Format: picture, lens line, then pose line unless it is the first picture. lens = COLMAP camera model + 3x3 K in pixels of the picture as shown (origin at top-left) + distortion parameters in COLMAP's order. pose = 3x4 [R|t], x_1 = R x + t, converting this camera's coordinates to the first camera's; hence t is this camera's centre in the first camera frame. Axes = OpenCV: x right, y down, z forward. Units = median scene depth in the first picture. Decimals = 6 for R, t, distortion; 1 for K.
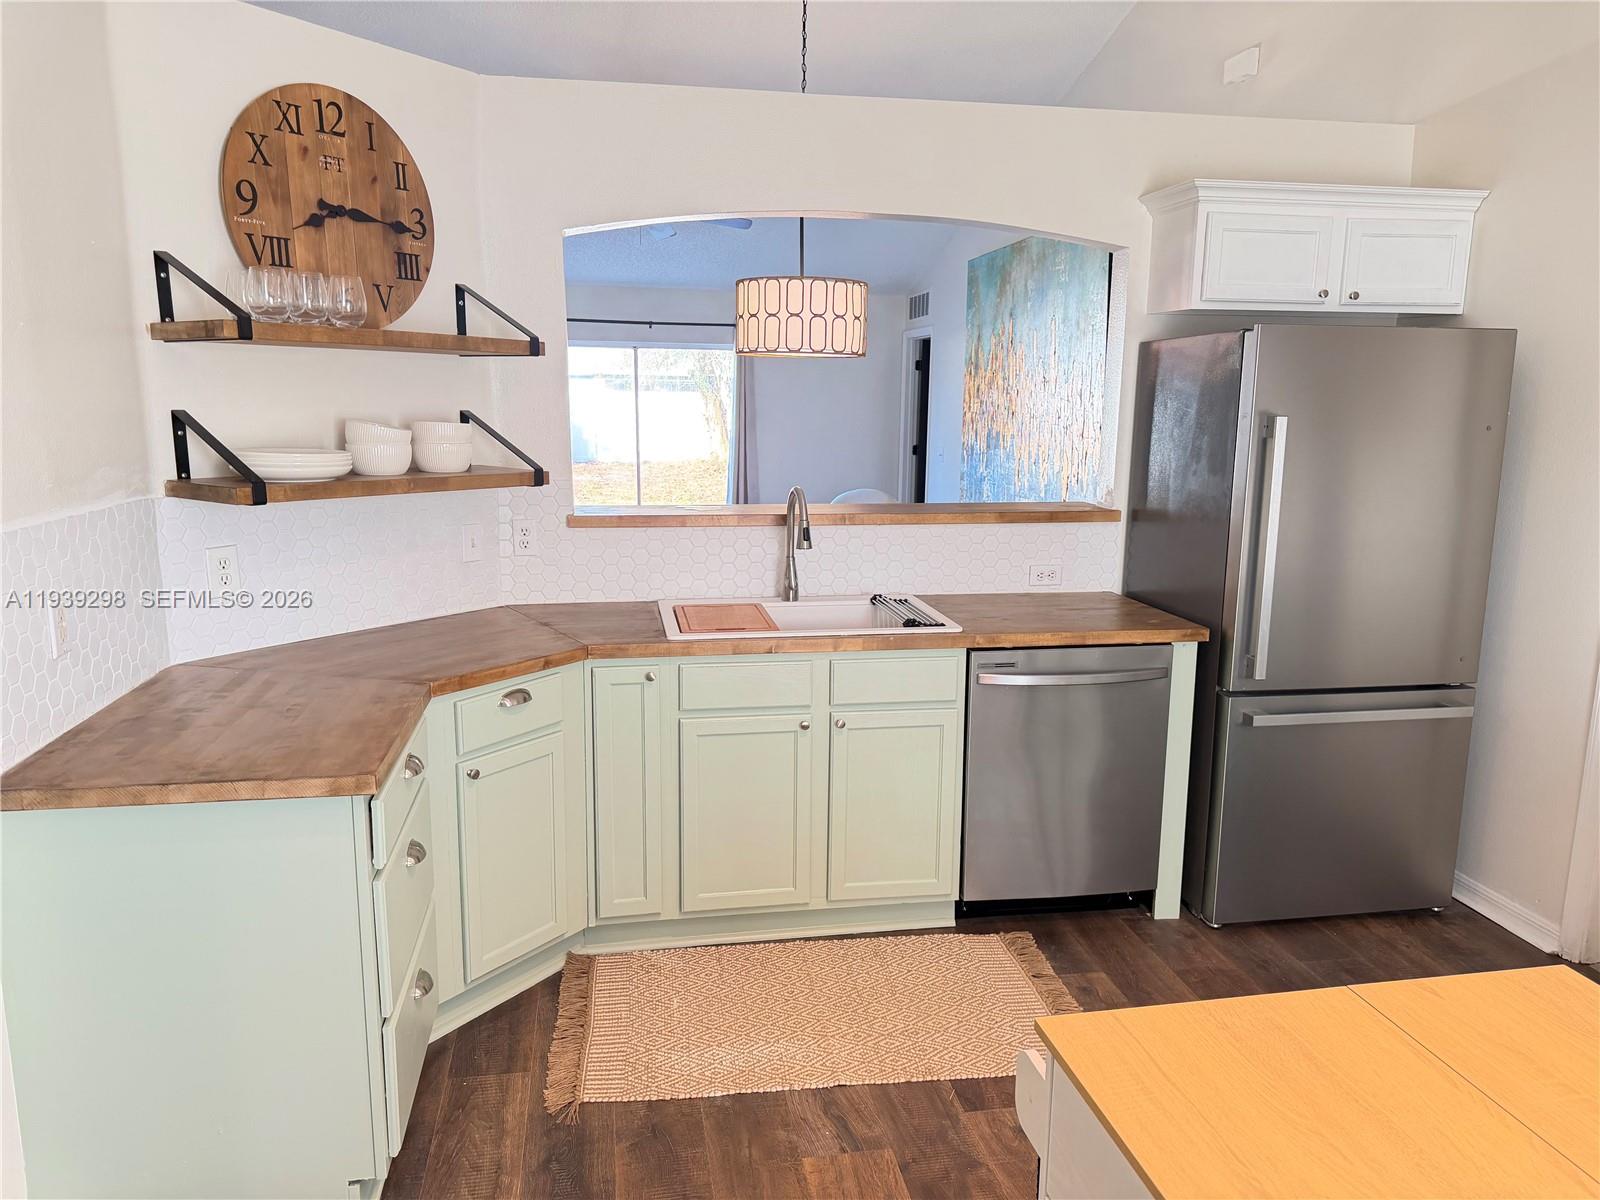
lens RADIAL K [[1124.6, 0, 792.8], [0, 1124.6, 602.7], [0, 0, 1]] dist [0.042232, -0.009973]
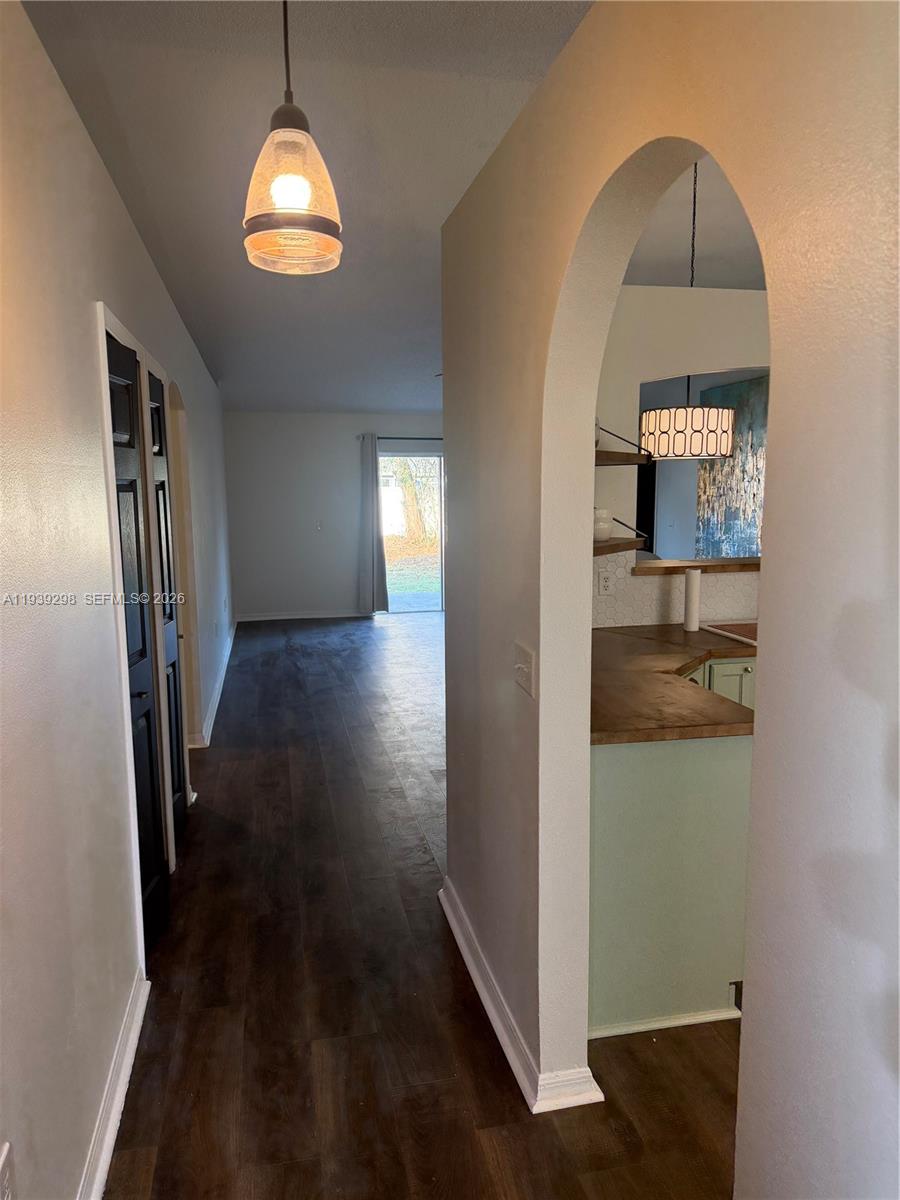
lens RADIAL K [[843.5, 0, 446.6], [0, 843.5, 602.0], [0, 0, 1]] dist [0.042232, -0.009973]
pose [[0.998998, -0.028394, 0.034607, -0.349150], [0.030005, 0.998445, -0.046976, 0.009959], [-0.033219, 0.047968, 0.998296, -0.084297]]
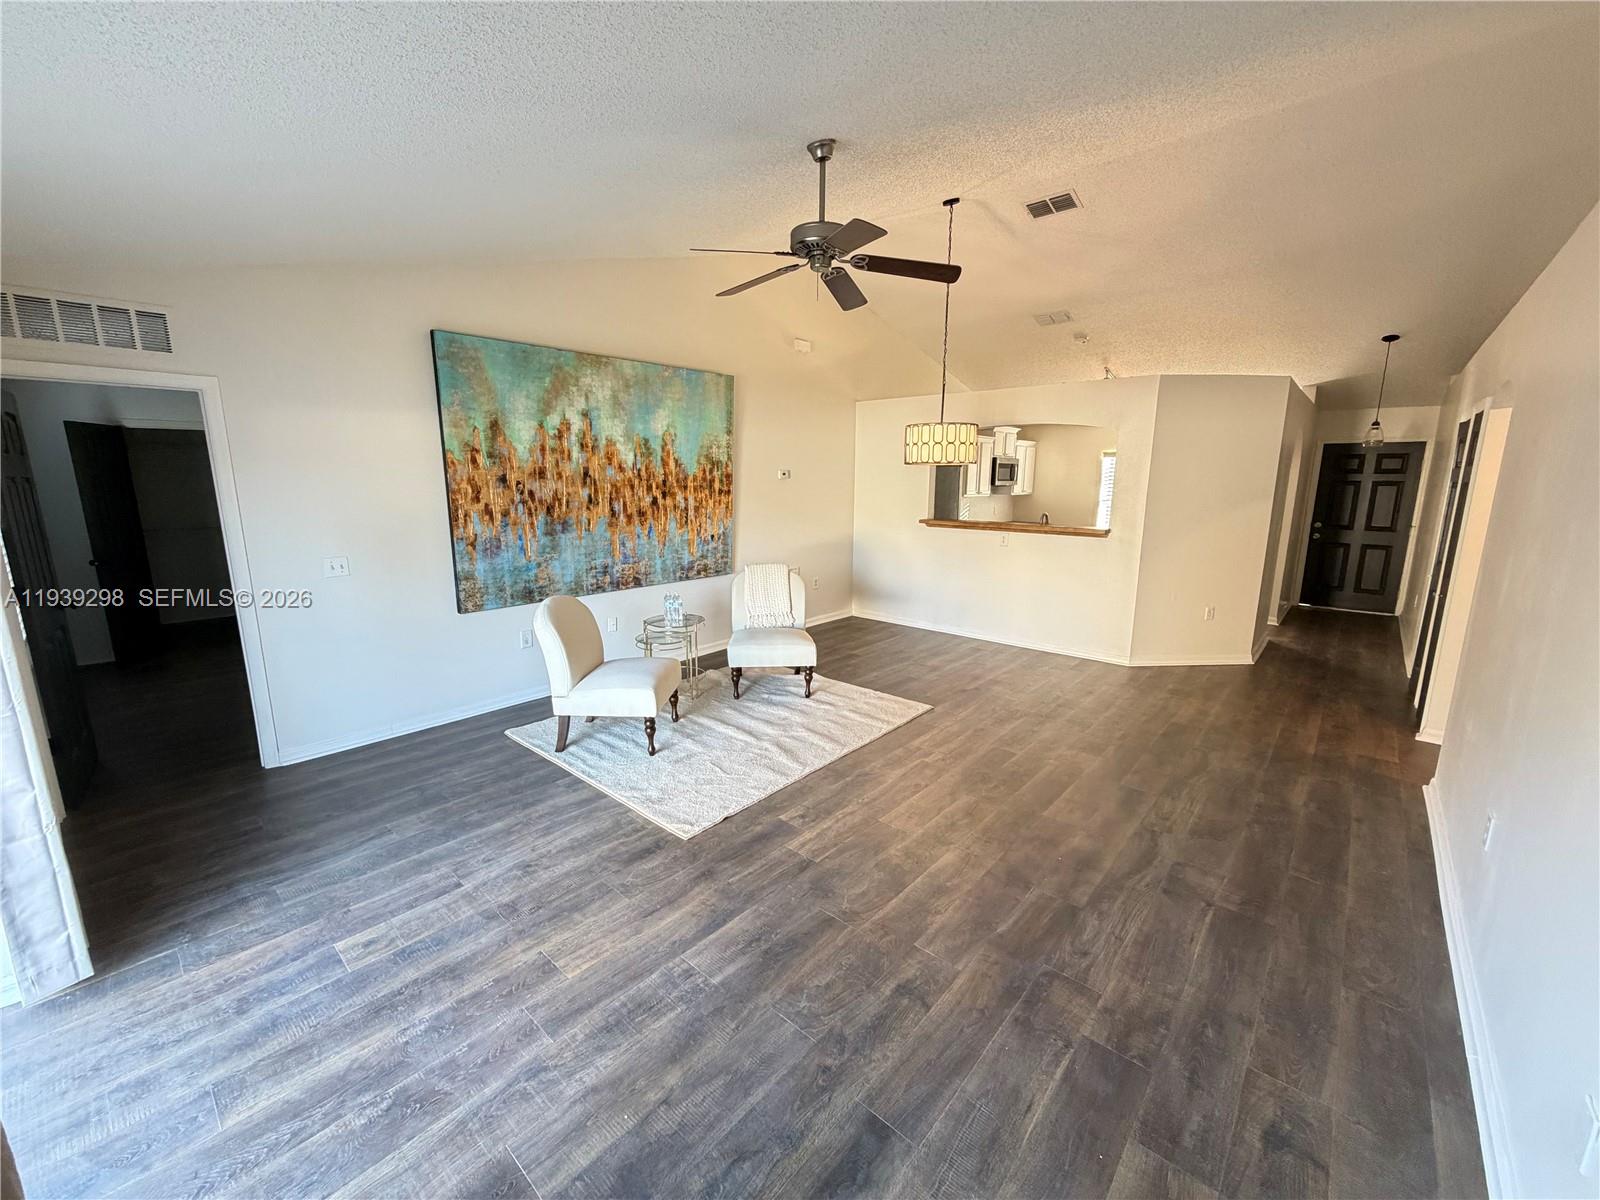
lens RADIAL K [[636.5, 0, 793.3], [0, 636.5, 602.2], [0, 0, 1]] dist [-0.001322, 0.000888]
pose [[-0.621542, -0.164899, 0.765829, -0.685739], [0.134008, 0.940804, 0.311335, -0.366939], [-0.771834, 0.296135, -0.562651, 1.859512]]
